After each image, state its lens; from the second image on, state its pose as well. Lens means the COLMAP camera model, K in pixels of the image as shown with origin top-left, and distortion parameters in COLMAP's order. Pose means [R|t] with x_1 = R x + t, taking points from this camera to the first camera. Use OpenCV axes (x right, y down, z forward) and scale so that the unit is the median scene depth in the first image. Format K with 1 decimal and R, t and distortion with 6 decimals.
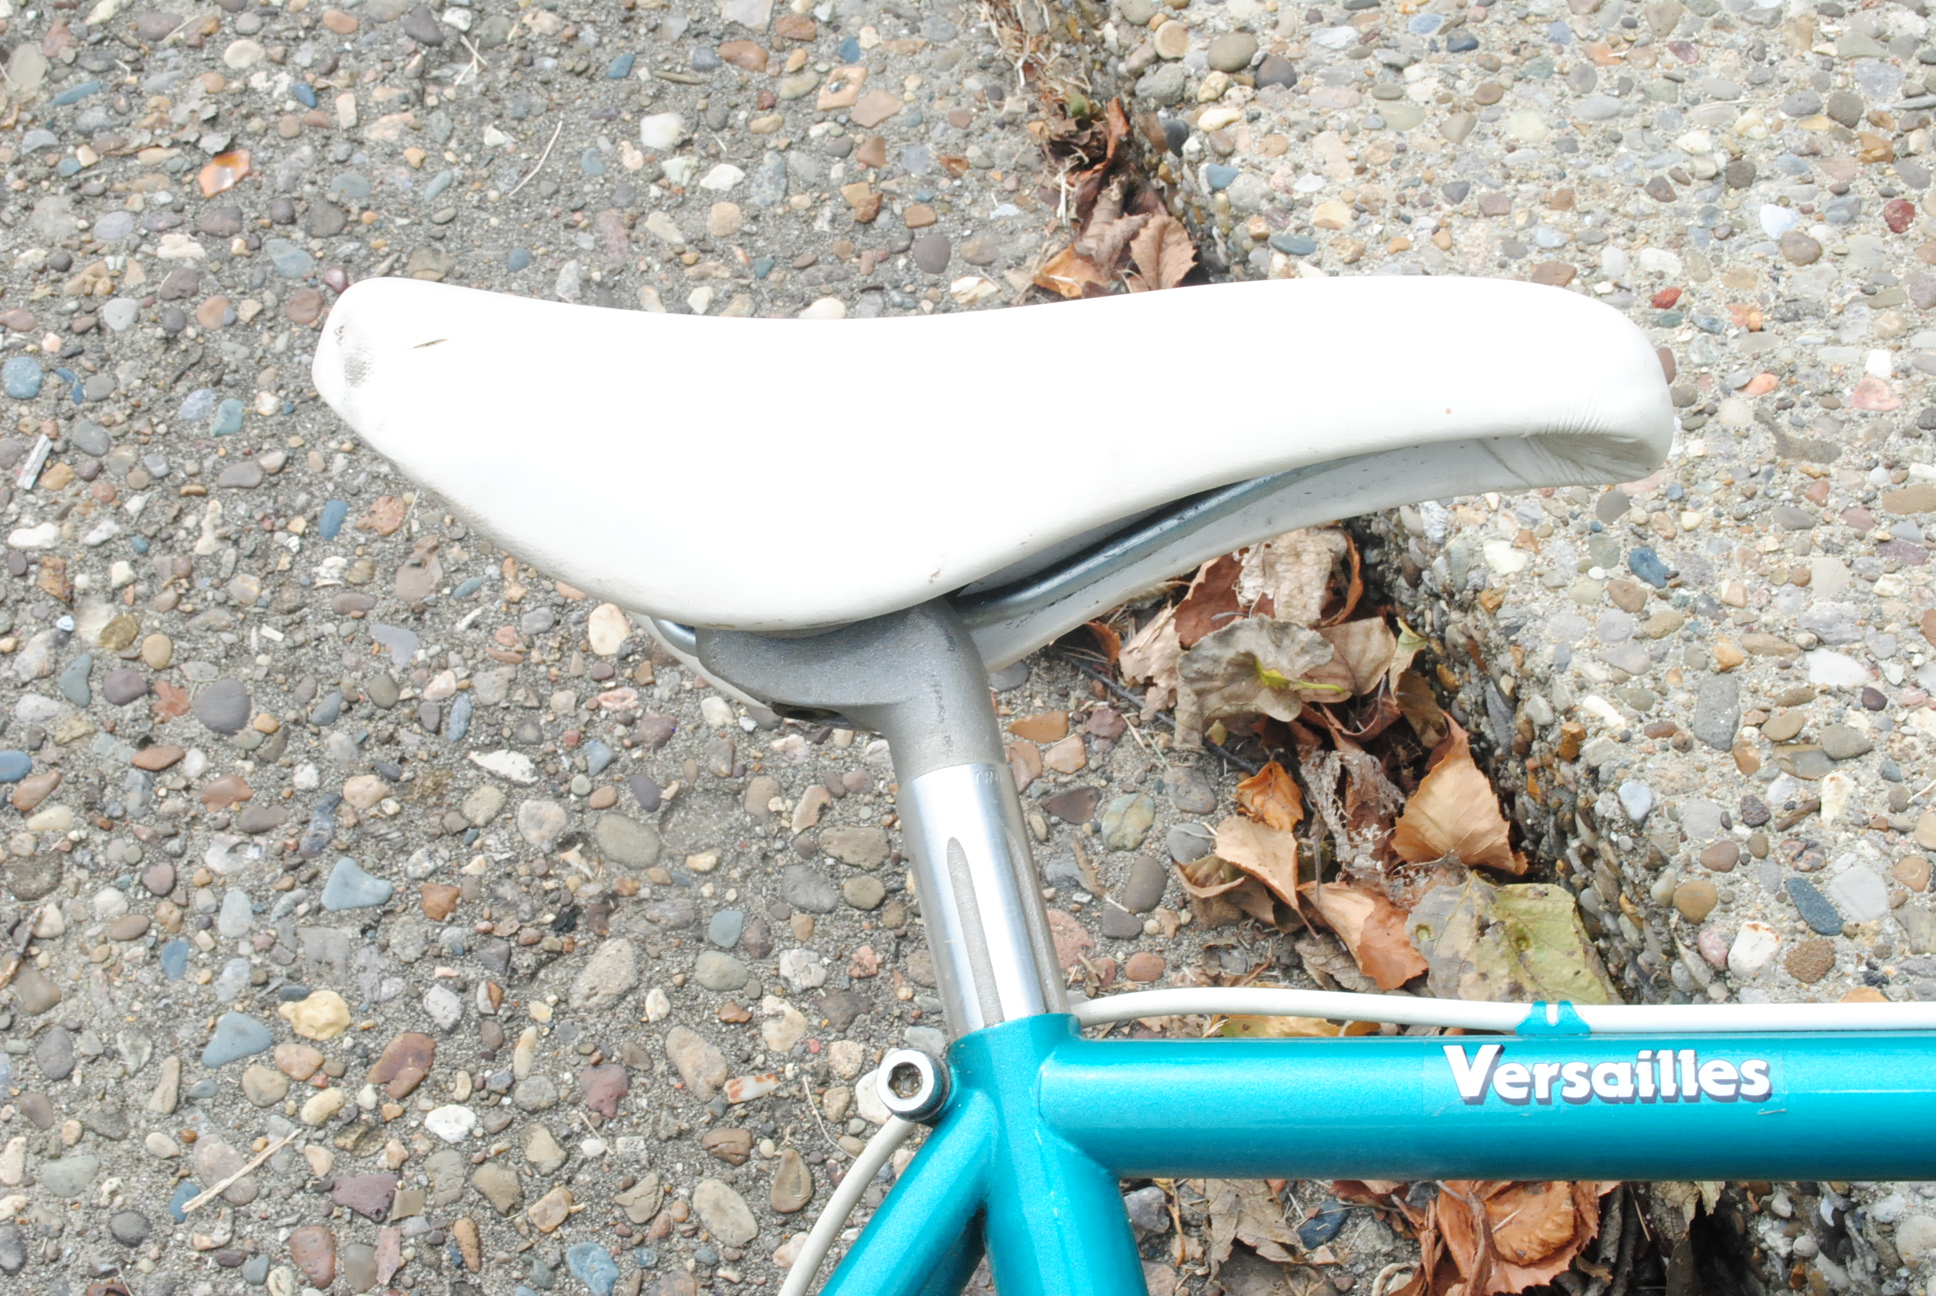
lens RADIAL K [[2877.2, 0, 969.5], [0, 2877.2, 645.4], [0, 0, 1]] dist [-0.020685, 0.000000]
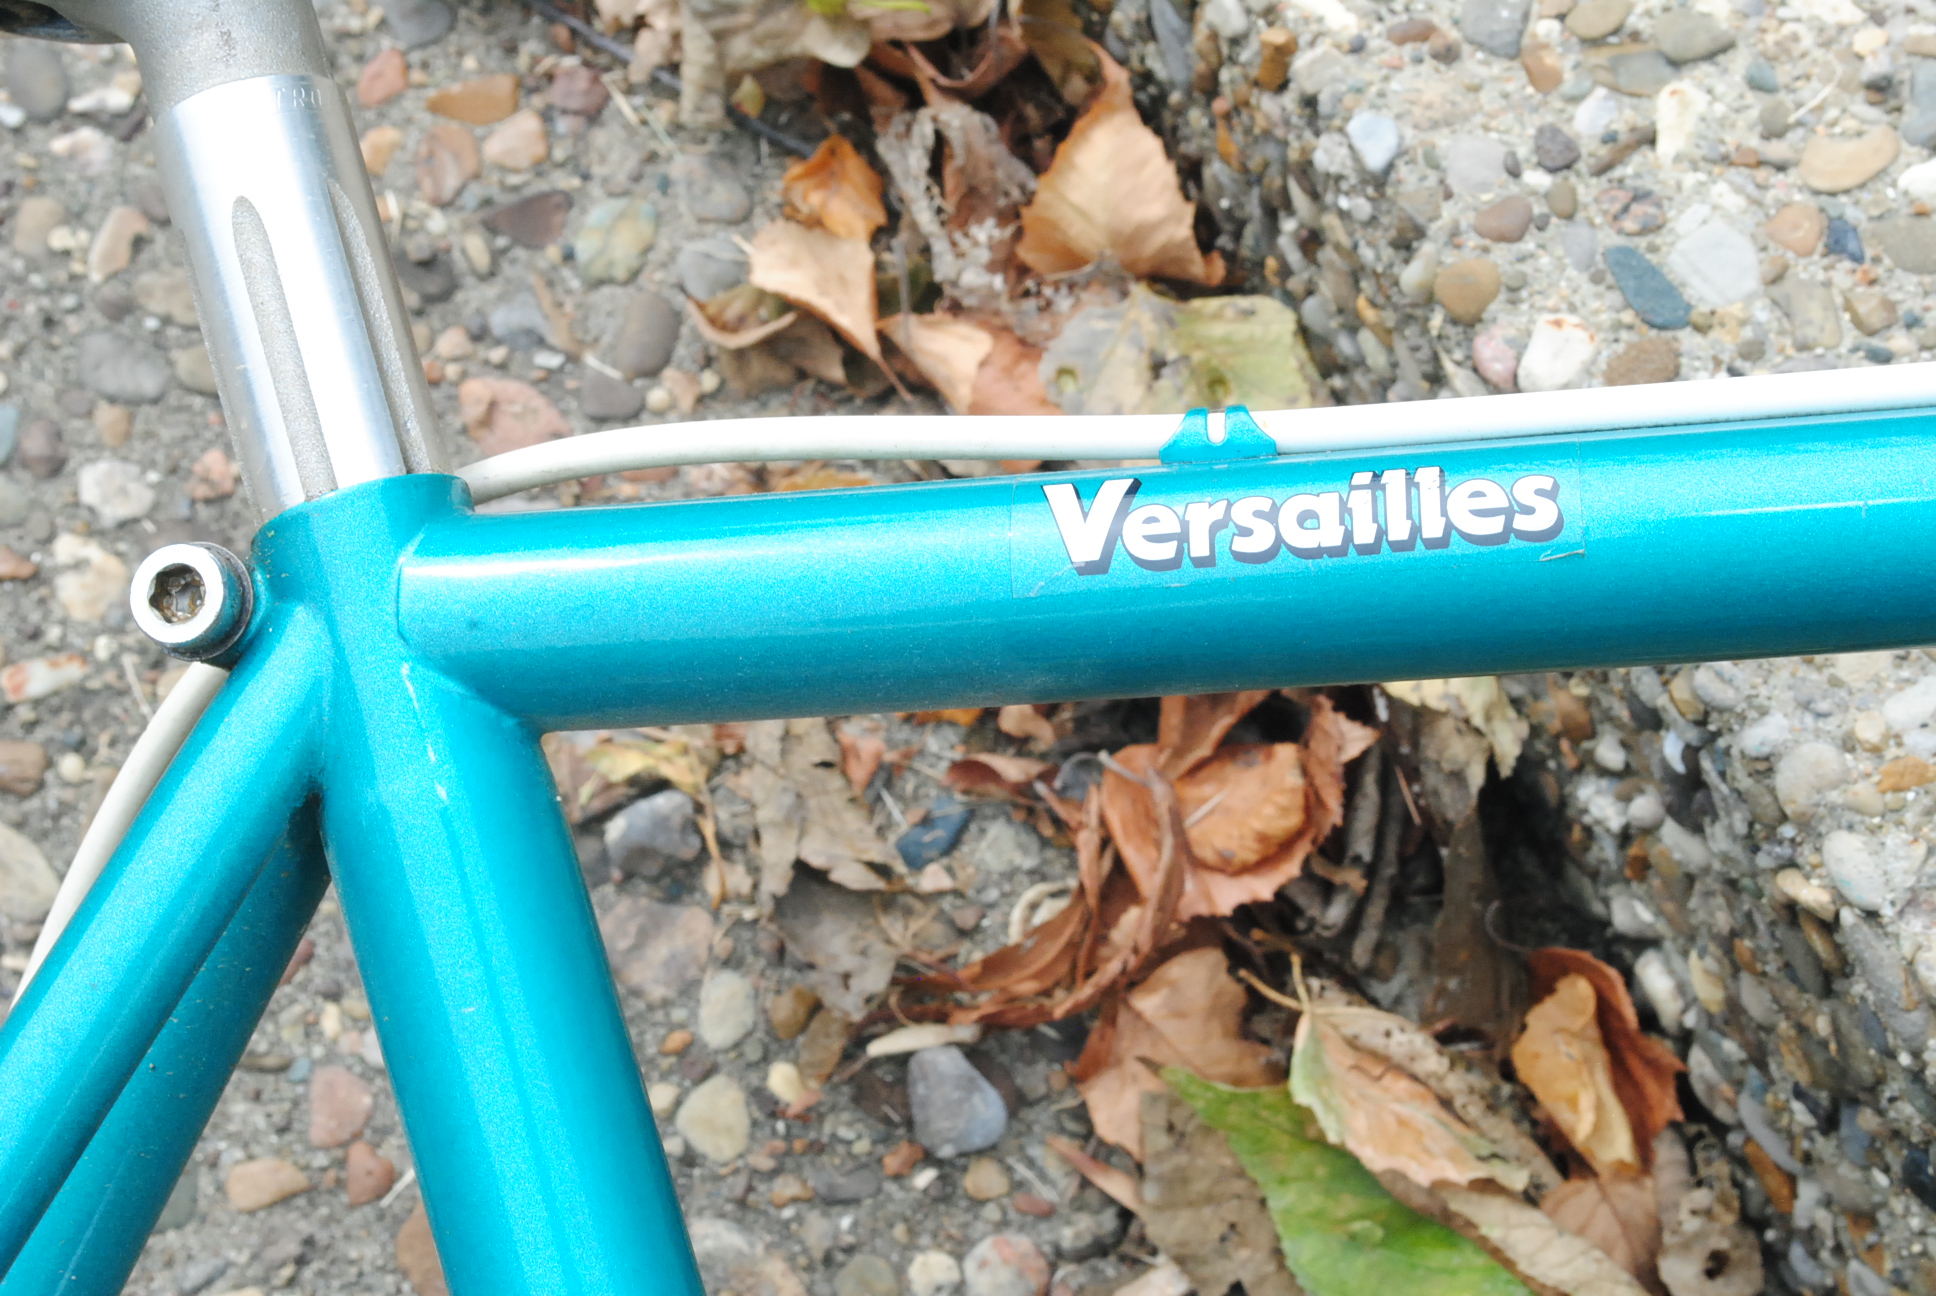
lens RADIAL K [[4032.4, 0, 967.9], [0, 4032.4, 648.6], [0, 0, 1]] dist [0.023346, 0.000000]
pose [[0.993442, -0.052752, 0.101445, 0.040894], [0.039447, 0.990866, 0.128952, 0.042738], [-0.107321, -0.124105, 0.986448, 0.099026]]
